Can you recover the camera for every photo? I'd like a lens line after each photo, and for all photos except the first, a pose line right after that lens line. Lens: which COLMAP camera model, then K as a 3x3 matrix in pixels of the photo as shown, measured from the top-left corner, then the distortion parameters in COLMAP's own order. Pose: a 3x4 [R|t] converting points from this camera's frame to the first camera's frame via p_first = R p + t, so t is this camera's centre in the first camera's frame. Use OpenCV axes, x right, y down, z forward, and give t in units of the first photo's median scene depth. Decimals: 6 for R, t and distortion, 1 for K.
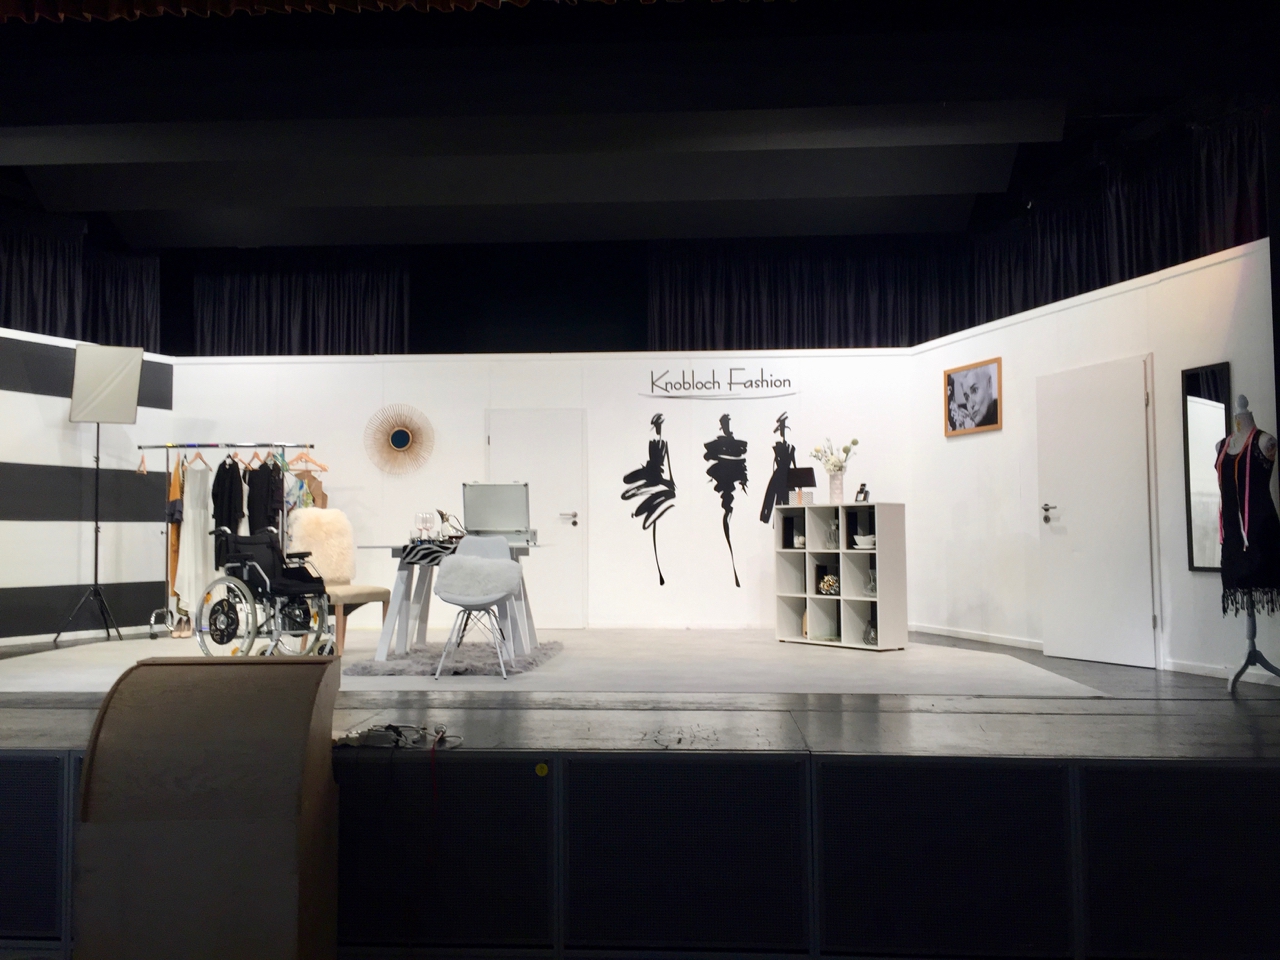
lens RADIAL K [[1108.1, 0, 633.6], [0, 1108.1, 482.0], [0, 0, 1]] dist [0.094073, -0.137756]
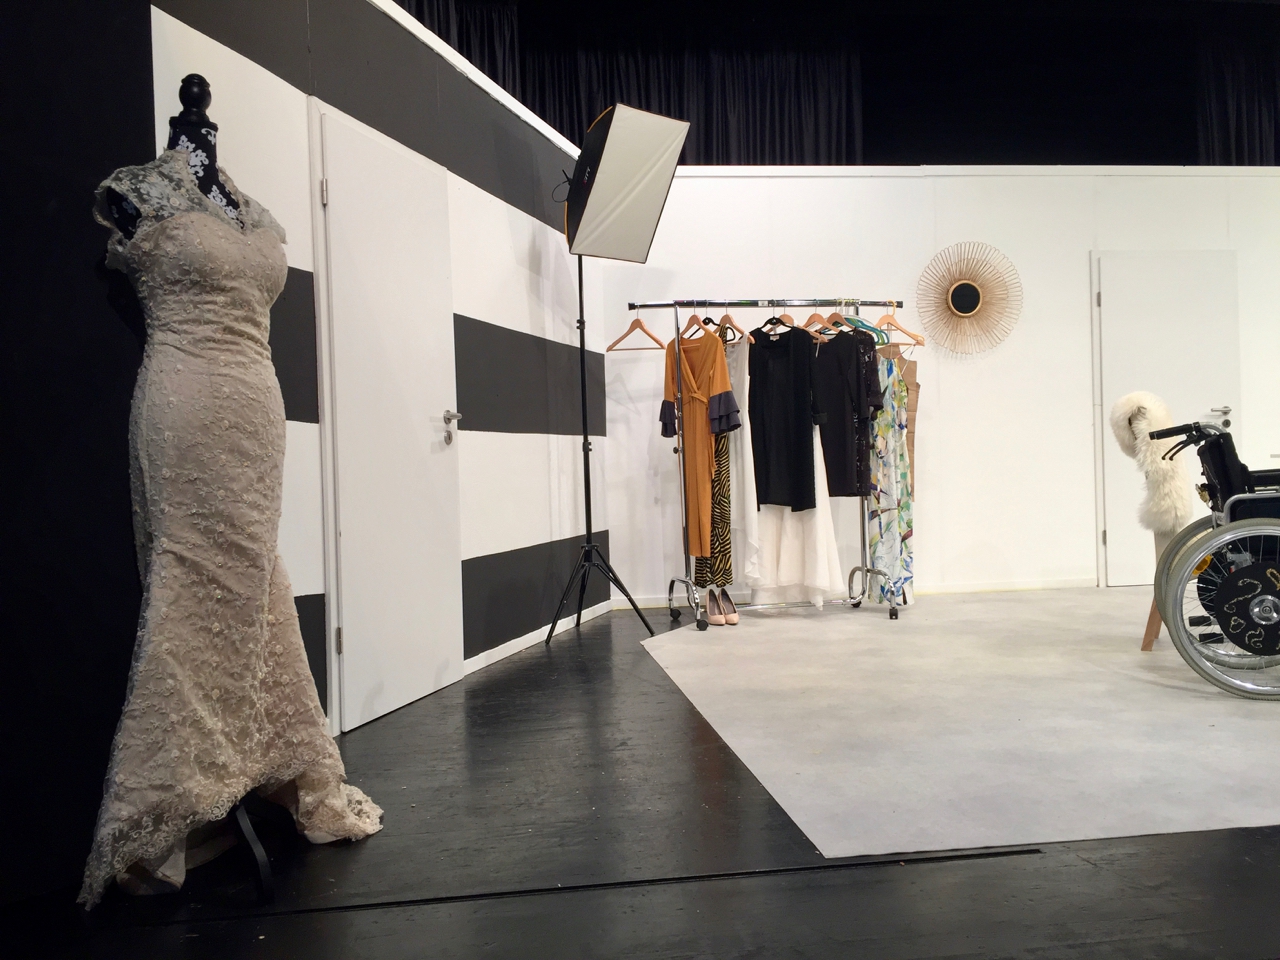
lens RADIAL K [[1097.3, 0, 635.2], [0, 1097.3, 475.2], [0, 0, 1]] dist [0.093752, -0.128766]
pose [[0.979064, -0.028174, 0.201592, -0.538242], [0.016763, 0.998171, 0.058092, 0.023395], [-0.202860, -0.053496, 0.977745, 0.419075]]
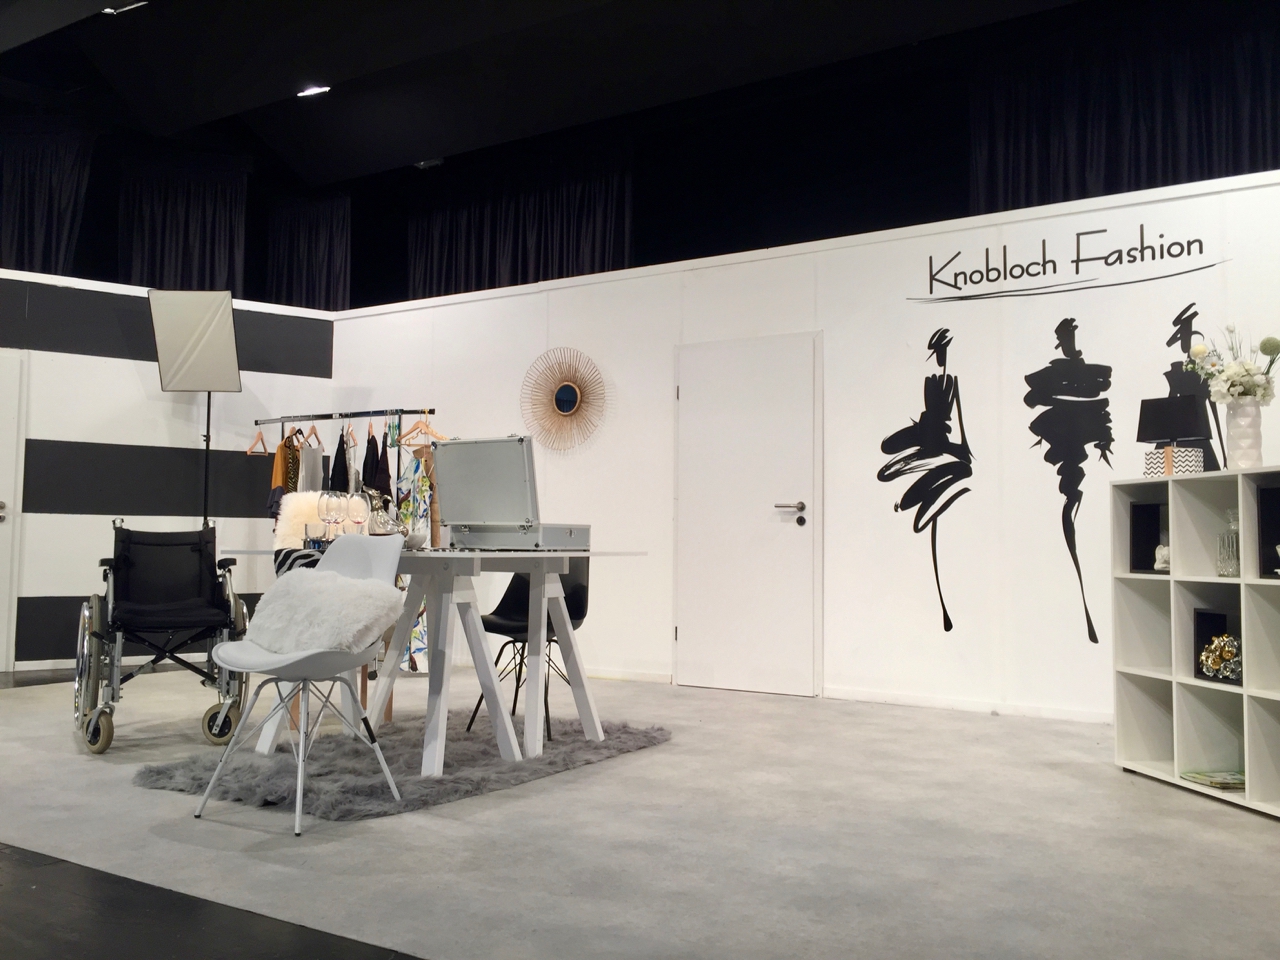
lens RADIAL K [[1094.6, 0, 633.6], [0, 1094.6, 482.6], [0, 0, 1]] dist [0.097278, -0.131809]
pose [[0.879304, -0.014601, -0.476038, 0.153283], [0.009146, 0.999863, -0.013774, 0.023723], [0.476174, 0.007758, 0.879317, 0.430424]]
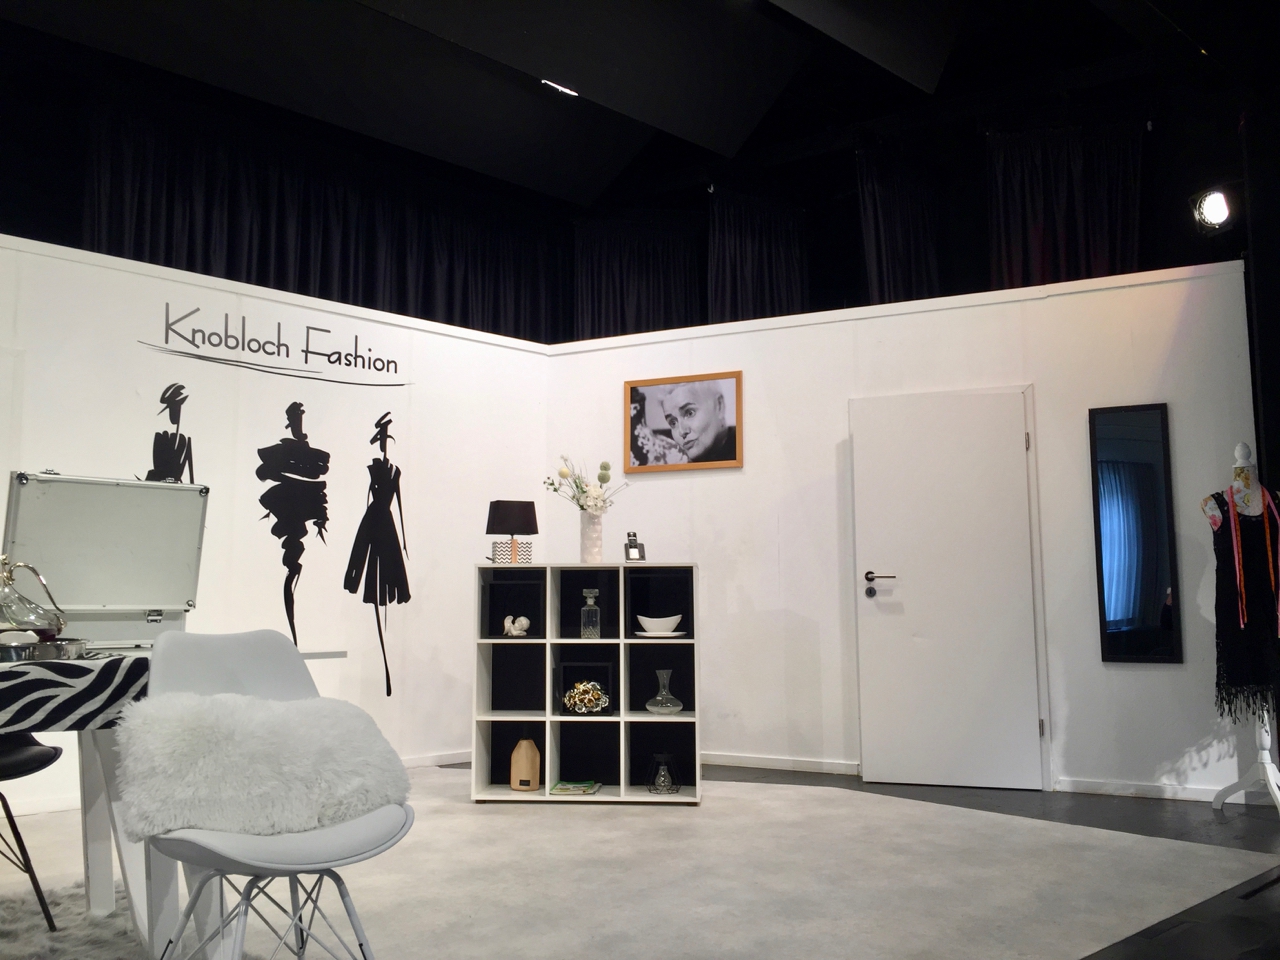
lens RADIAL K [[1094.6, 0, 633.6], [0, 1094.6, 482.6], [0, 0, 1]] dist [0.097278, -0.131809]
pose [[0.687108, 0.081877, 0.721927, -0.207636], [-0.037249, 0.996293, -0.077541, 0.018235], [-0.725600, 0.026388, 0.687611, 0.482418]]
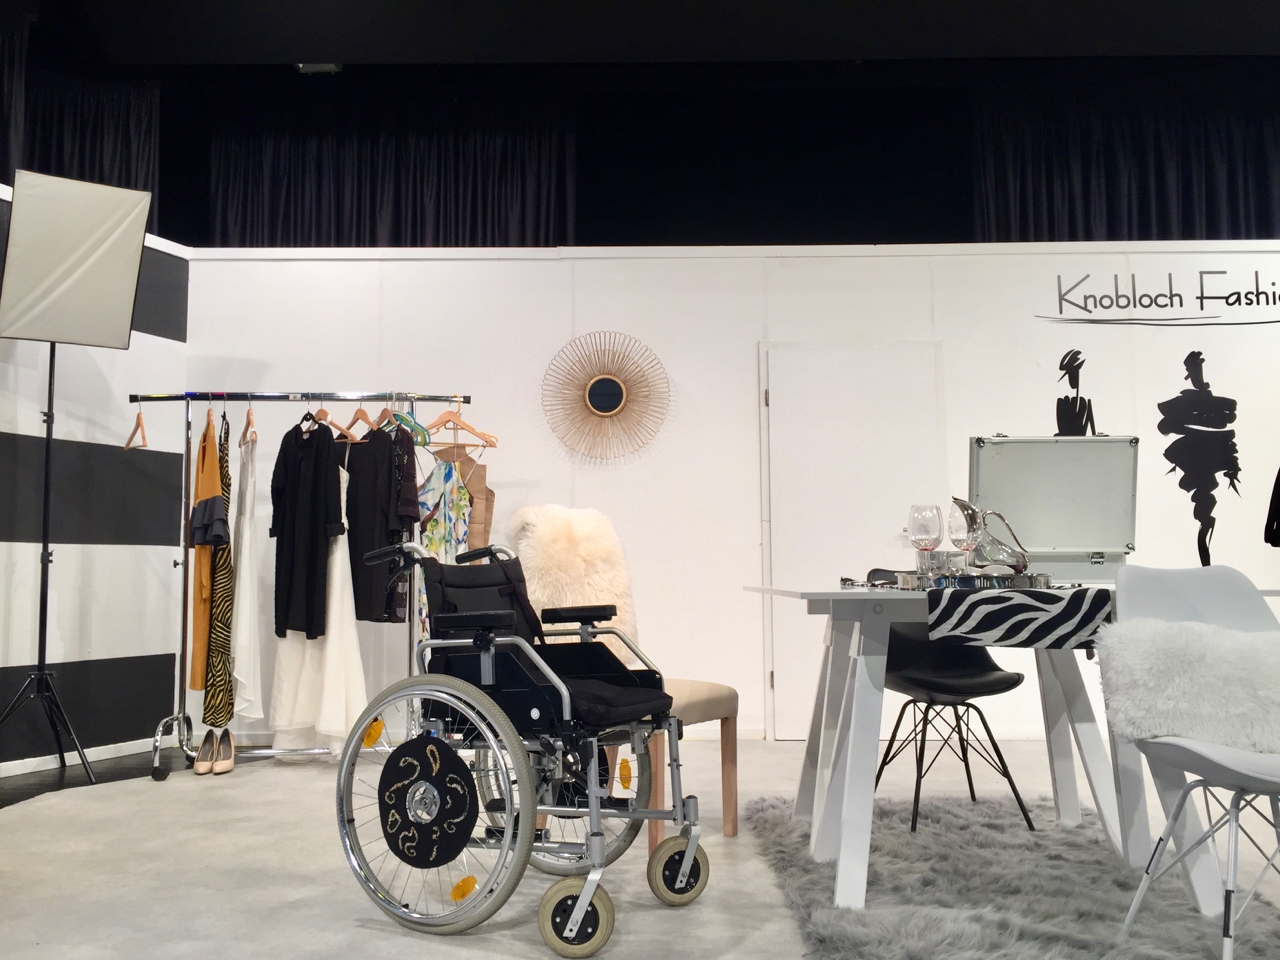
lens RADIAL K [[1097.3, 0, 635.2], [0, 1097.3, 475.2], [0, 0, 1]] dist [0.093752, -0.128766]
pose [[0.998020, 0.003655, 0.062795, -0.234402], [-0.001070, 0.999152, -0.041149, 0.024624], [-0.062892, 0.041000, 0.997178, 0.462100]]
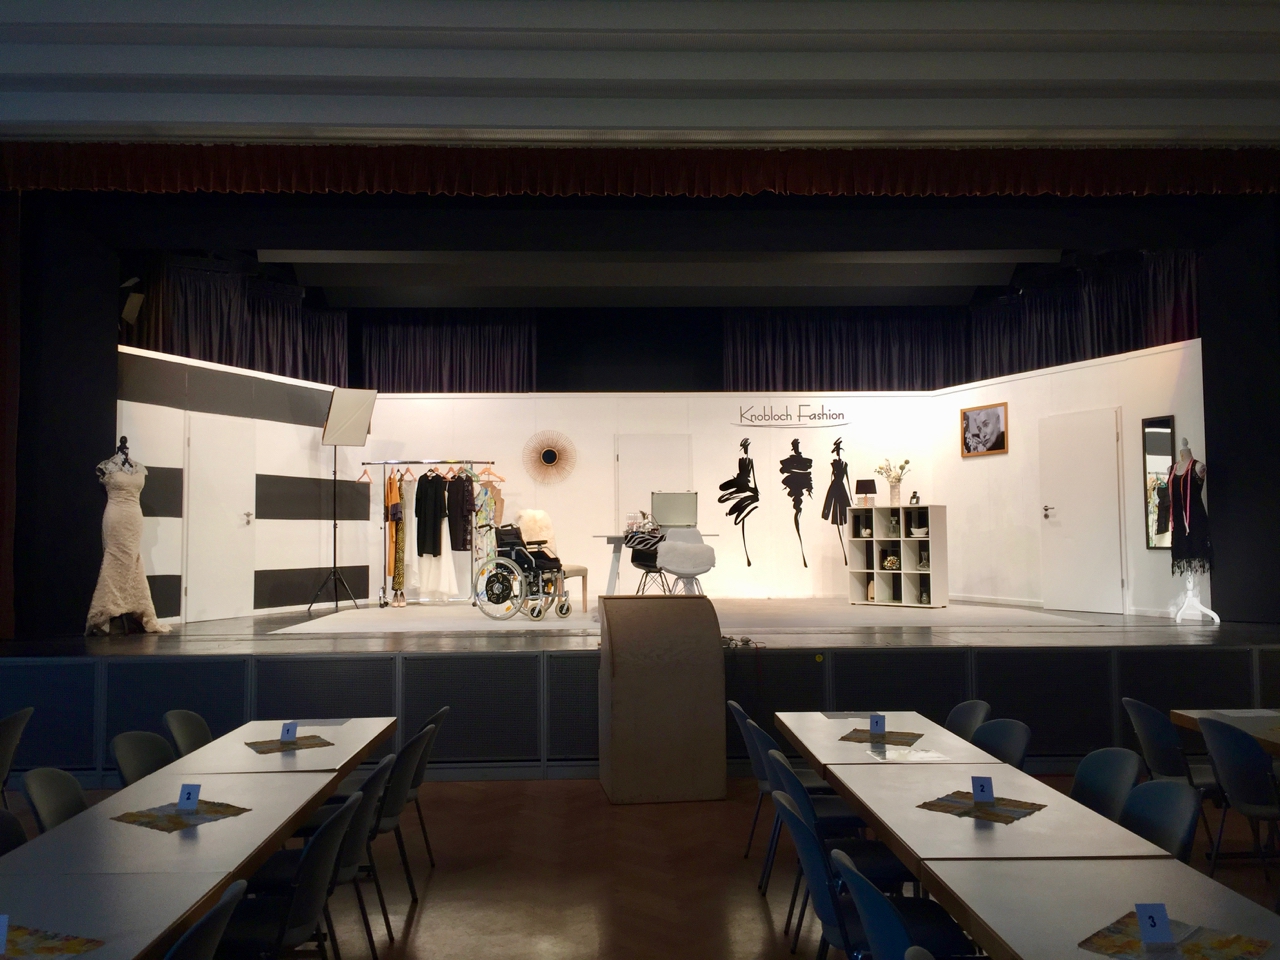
lens RADIAL K [[1108.1, 0, 633.6], [0, 1108.1, 482.0], [0, 0, 1]] dist [0.094073, -0.137756]
pose [[0.995735, 0.000562, 0.092256, -0.236675], [-0.000507, 1.000000, -0.000619, -0.008084], [-0.092256, 0.000569, 0.995735, -0.317673]]
